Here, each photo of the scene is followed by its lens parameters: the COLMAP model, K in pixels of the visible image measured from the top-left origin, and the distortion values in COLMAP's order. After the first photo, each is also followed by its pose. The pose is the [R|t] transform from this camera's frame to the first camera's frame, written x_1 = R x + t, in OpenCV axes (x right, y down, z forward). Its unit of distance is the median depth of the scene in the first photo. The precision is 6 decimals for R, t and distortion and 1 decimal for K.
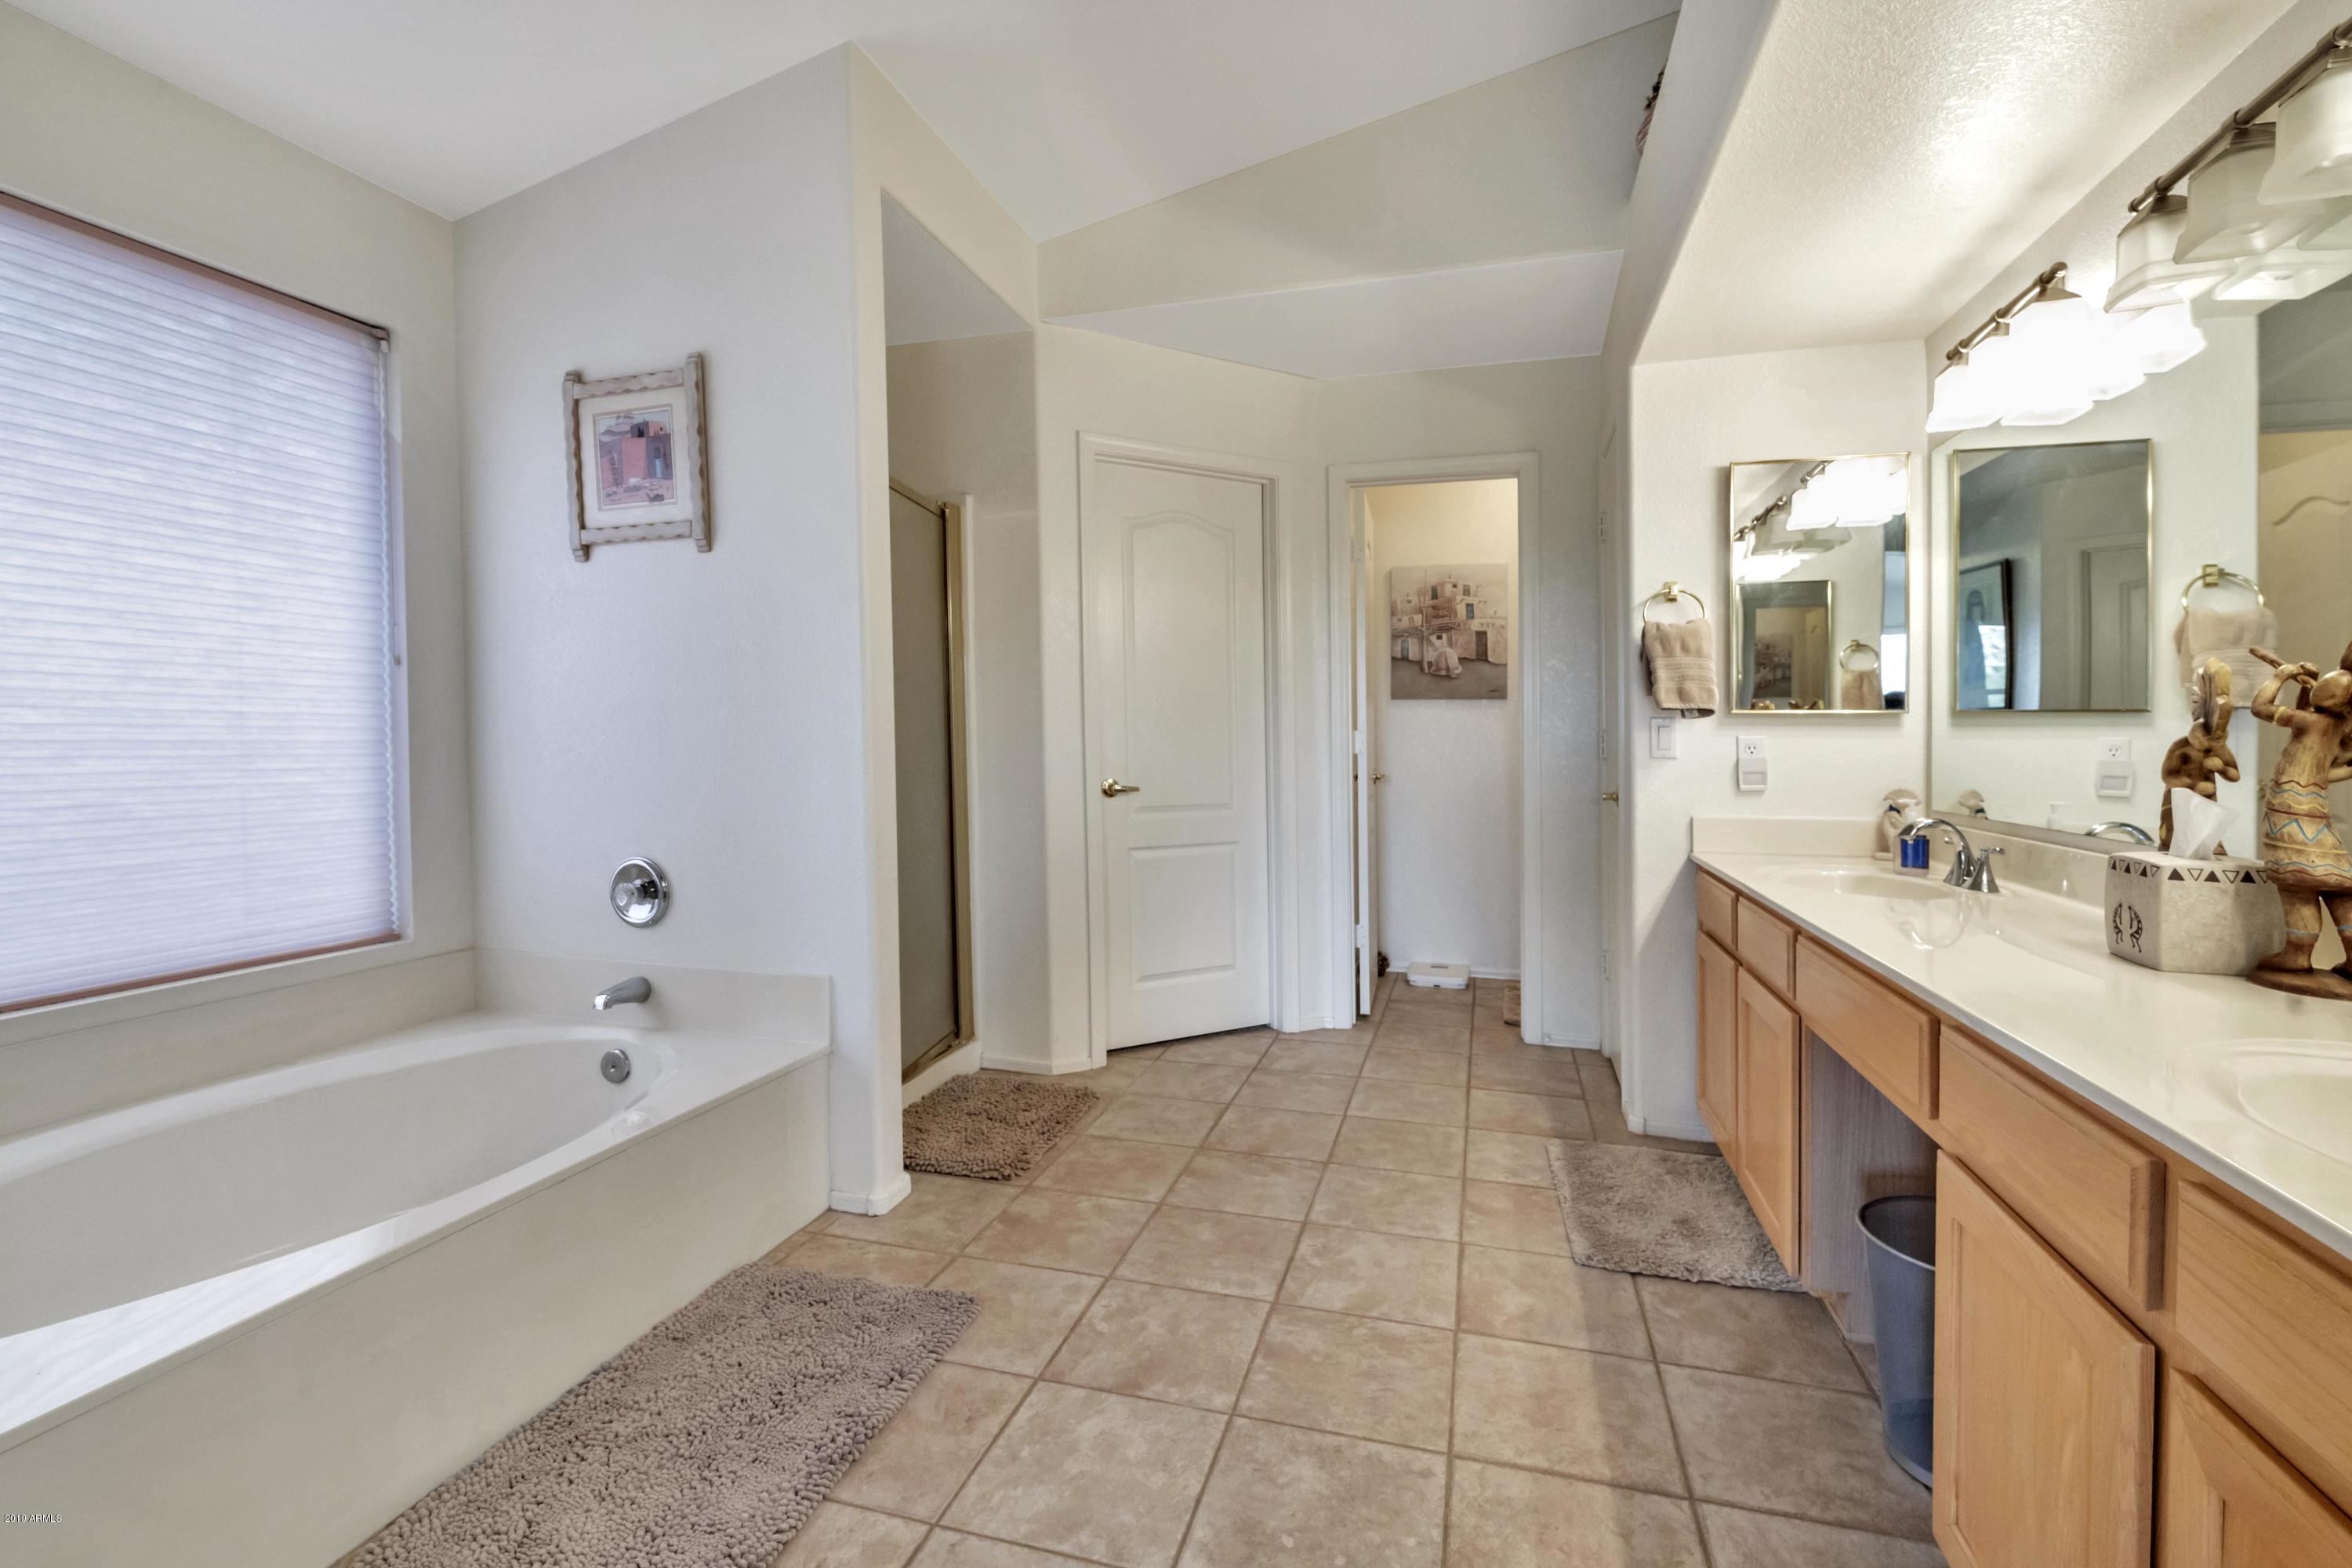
lens RADIAL K [[1019.5, 0, 1170.0], [0, 1019.5, 757.7], [0, 0, 1]] dist [0.000928, -0.006872]
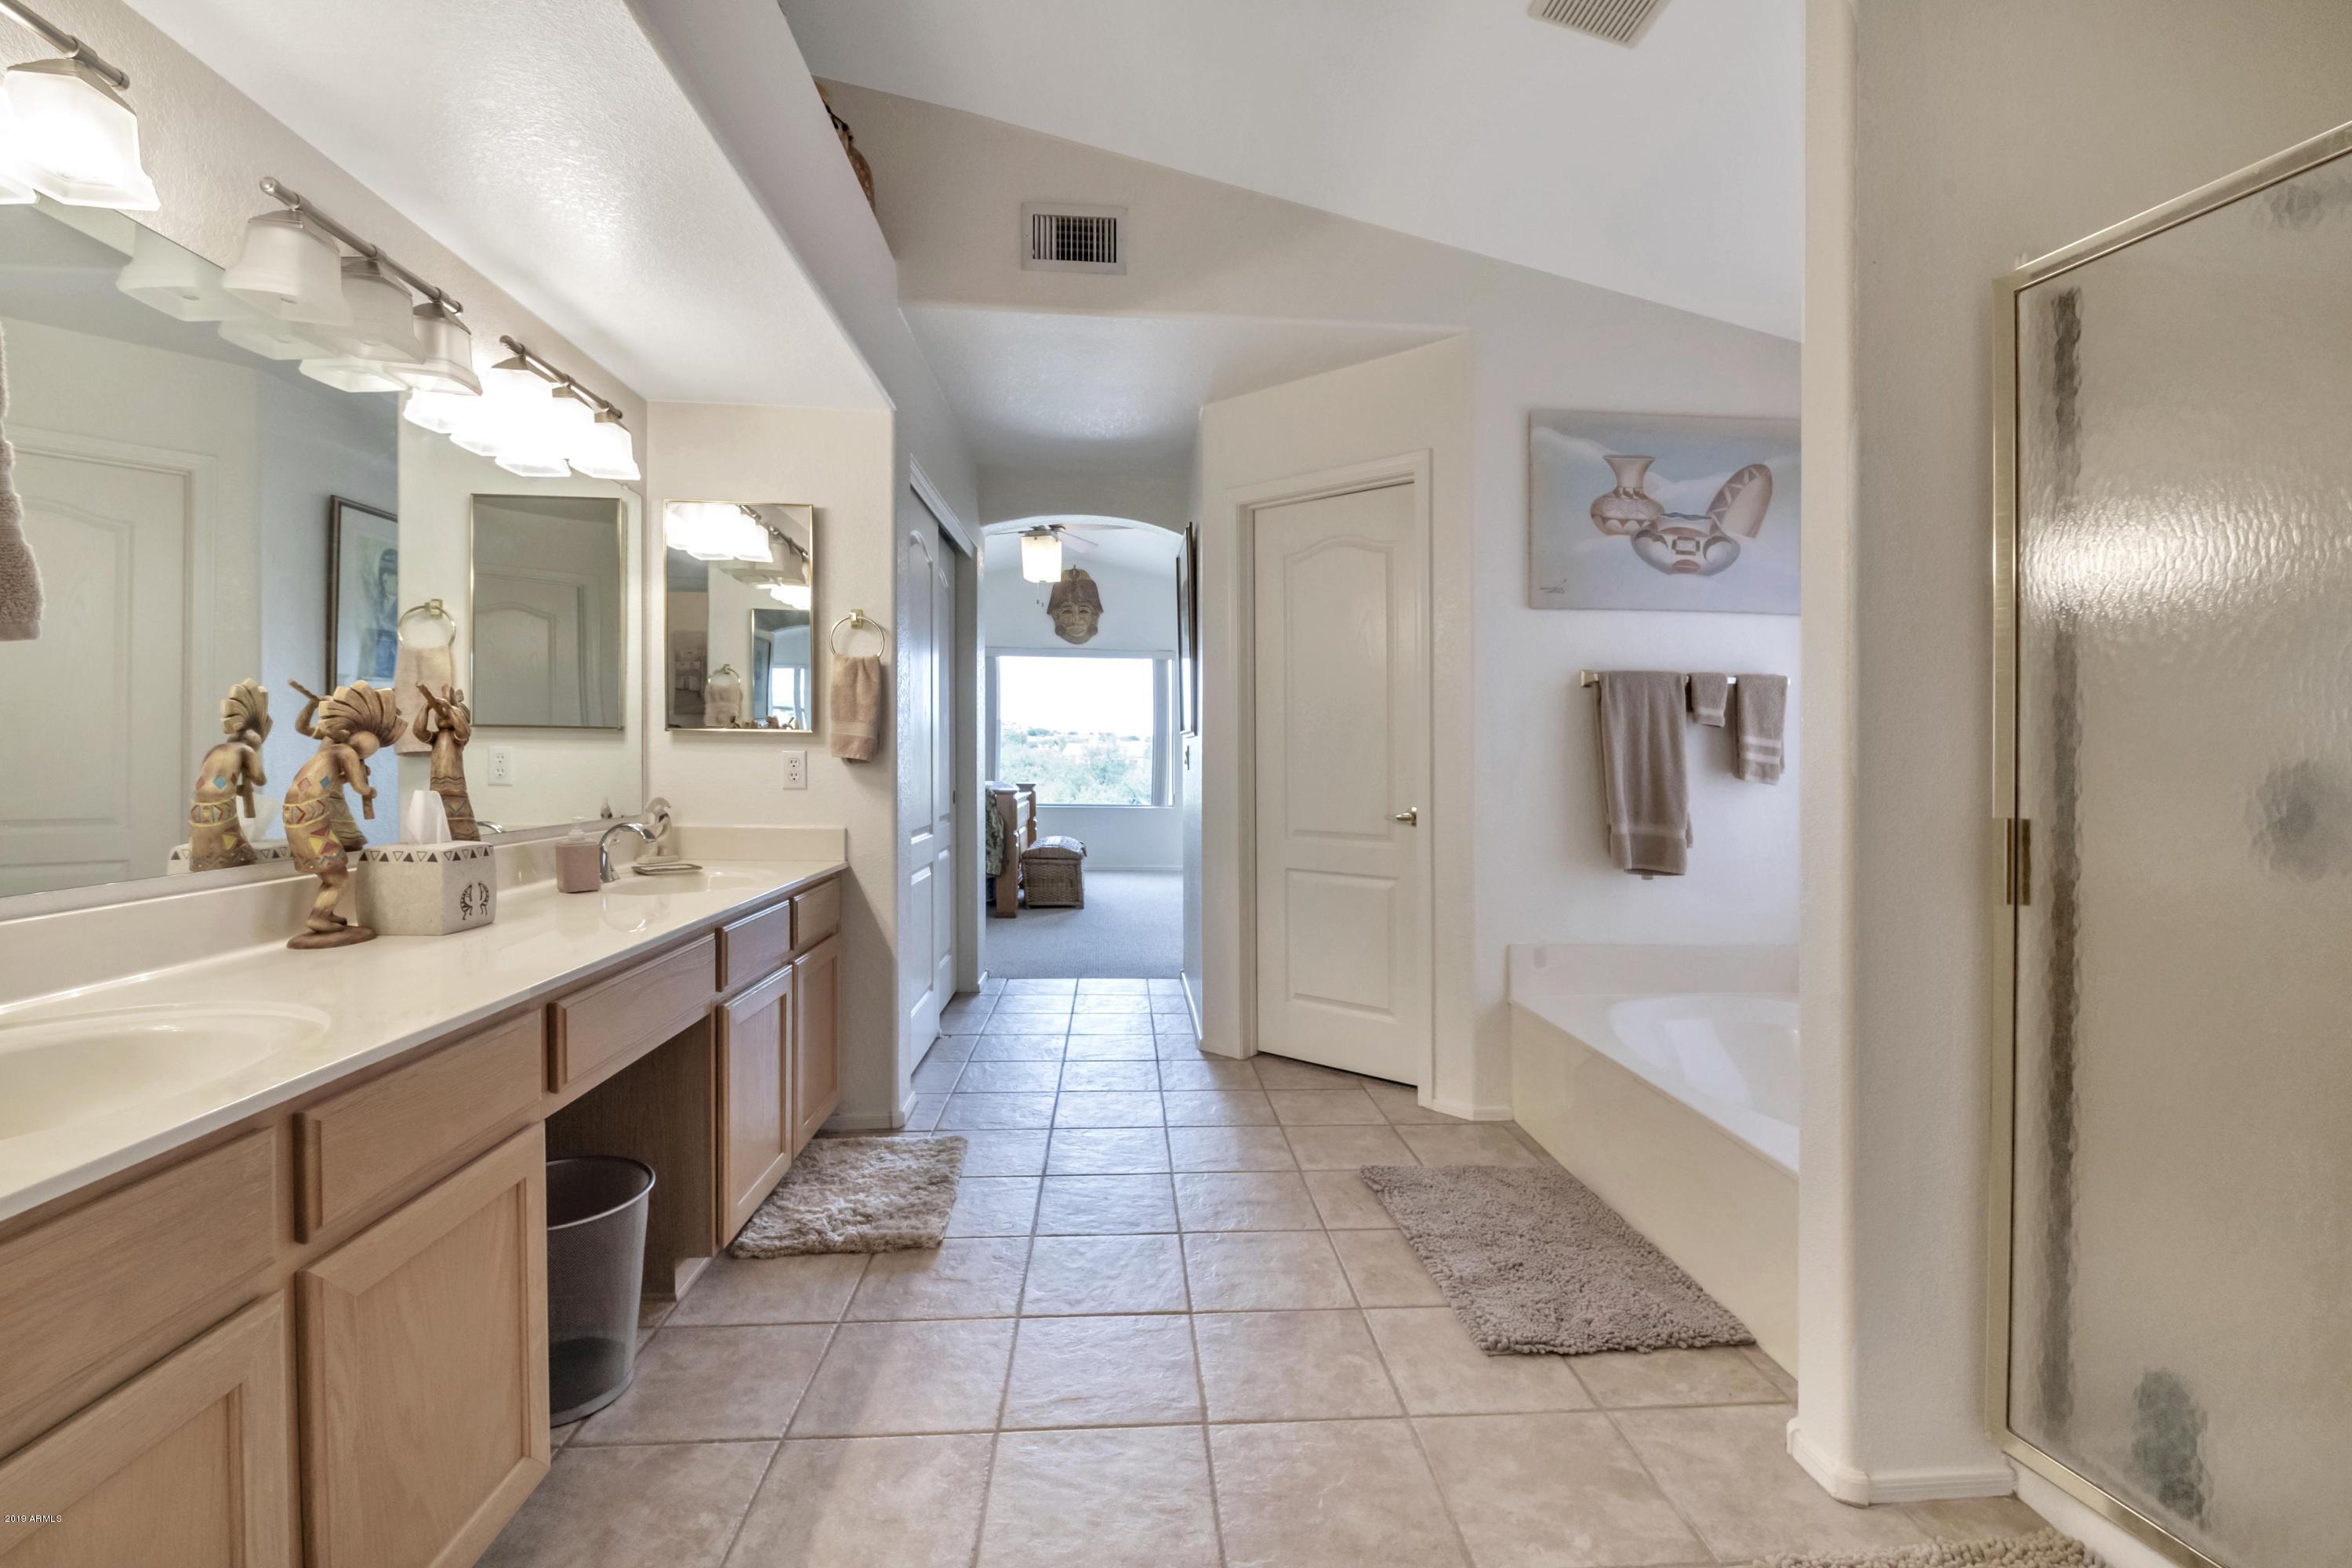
lens RADIAL K [[1019.5, 0, 1170.0], [0, 1019.5, 757.7], [0, 0, 1]] dist [0.000928, -0.006872]
pose [[-0.937428, -0.014784, -0.347865, 0.450808], [-0.024866, 0.999390, 0.024535, -0.041478], [0.347290, 0.031650, -0.937223, 1.835856]]
